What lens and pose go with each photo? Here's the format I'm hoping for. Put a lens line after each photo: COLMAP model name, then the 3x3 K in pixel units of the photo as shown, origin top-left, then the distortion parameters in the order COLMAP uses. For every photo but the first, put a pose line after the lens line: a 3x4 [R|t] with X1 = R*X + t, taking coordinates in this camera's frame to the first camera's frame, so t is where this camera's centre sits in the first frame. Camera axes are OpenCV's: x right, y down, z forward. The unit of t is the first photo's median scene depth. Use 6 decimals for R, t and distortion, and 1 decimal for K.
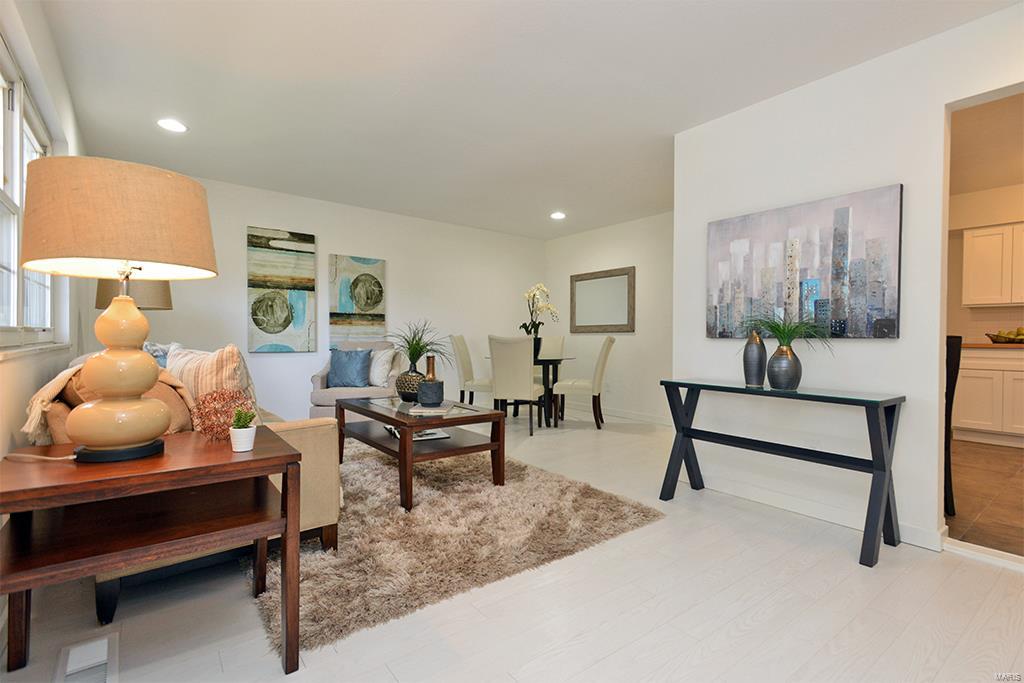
lens RADIAL K [[479.5, 0, 522.1], [0, 479.5, 343.6], [0, 0, 1]] dist [0.025161, -0.009117]
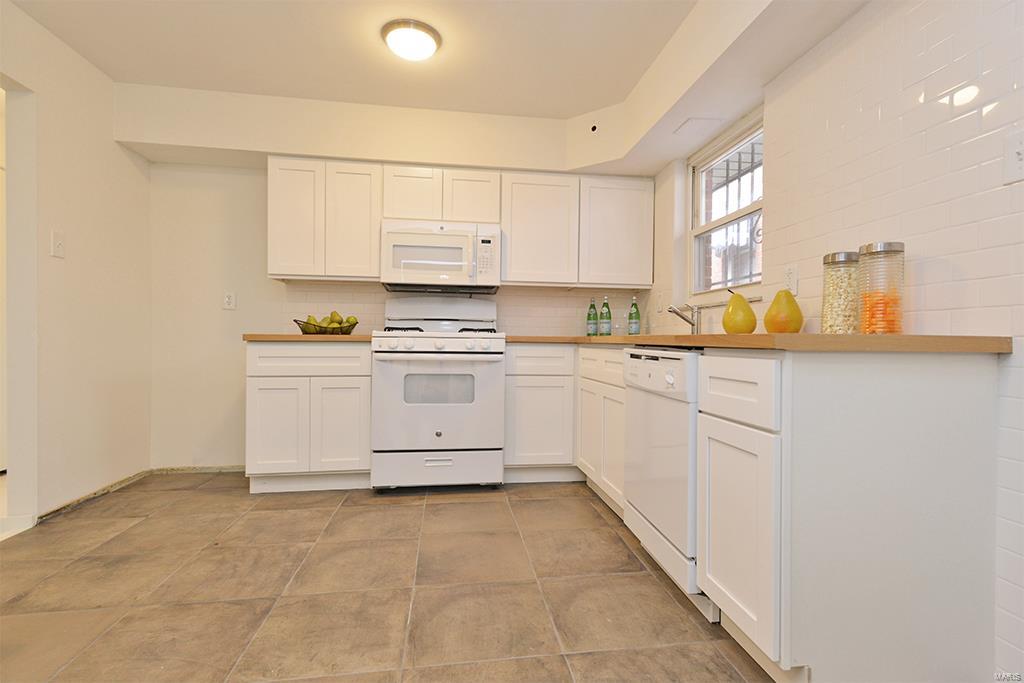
lens RADIAL K [[494.8, 0, 527.6], [0, 494.8, 342.3], [0, 0, 1]] dist [0.027843, -0.009737]
pose [[0.493406, -0.008425, 0.869758, 0.533521], [0.007550, 0.999957, 0.005403, 0.008983], [-0.869766, 0.003901, 0.493449, 0.406160]]
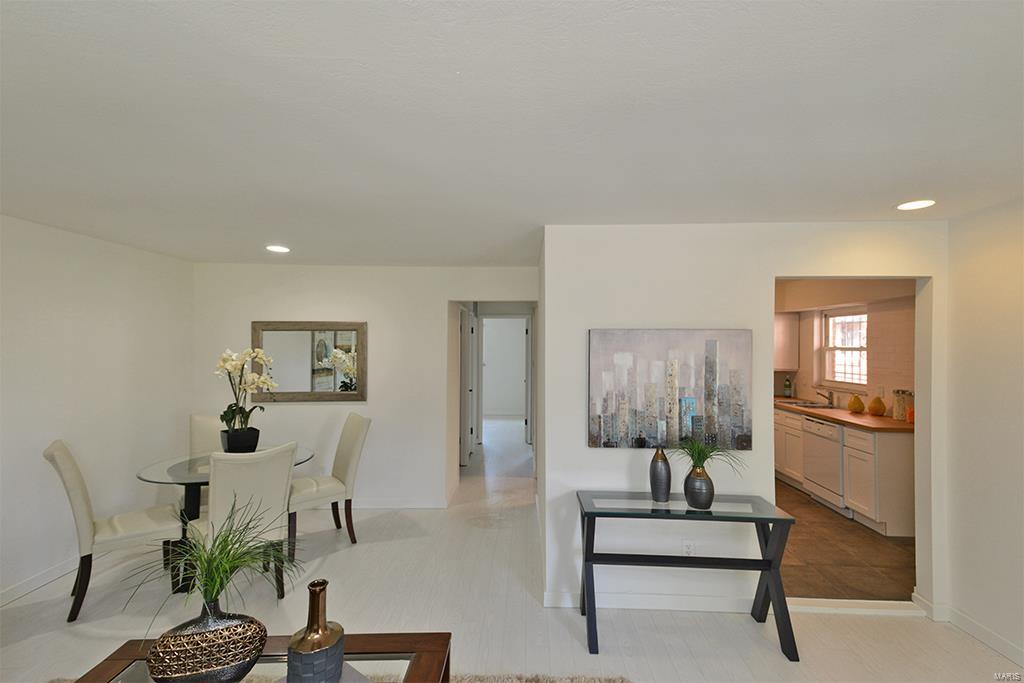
lens RADIAL K [[481.6, 0, 520.9], [0, 481.6, 342.6], [0, 0, 1]] dist [0.092584, -0.009425]
pose [[0.627459, -0.004384, 0.778637, -0.320795], [0.008468, 0.999963, -0.001193, -0.154819], [-0.778603, 0.007342, 0.627473, 0.340802]]
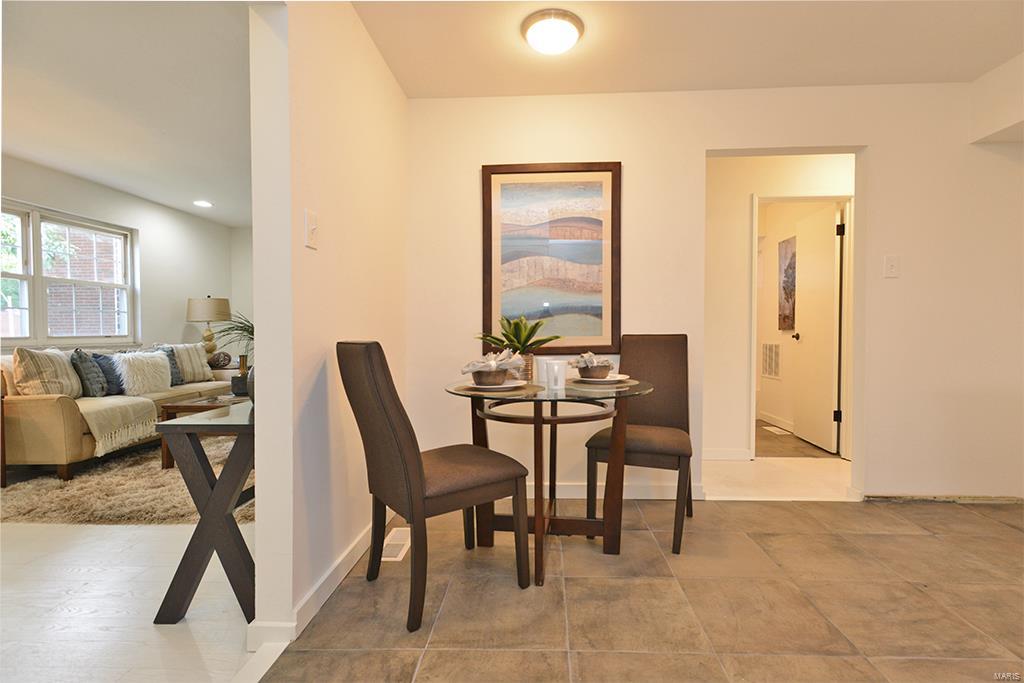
lens RADIAL K [[480.2, 0, 529.3], [0, 480.2, 342.7], [0, 0, 1]] dist [0.011982, -0.000886]
pose [[0.761693, 0.004809, -0.647920, 0.809903], [0.002396, 0.999945, 0.010238, -0.011433], [0.647933, -0.009351, 0.761640, 0.367164]]
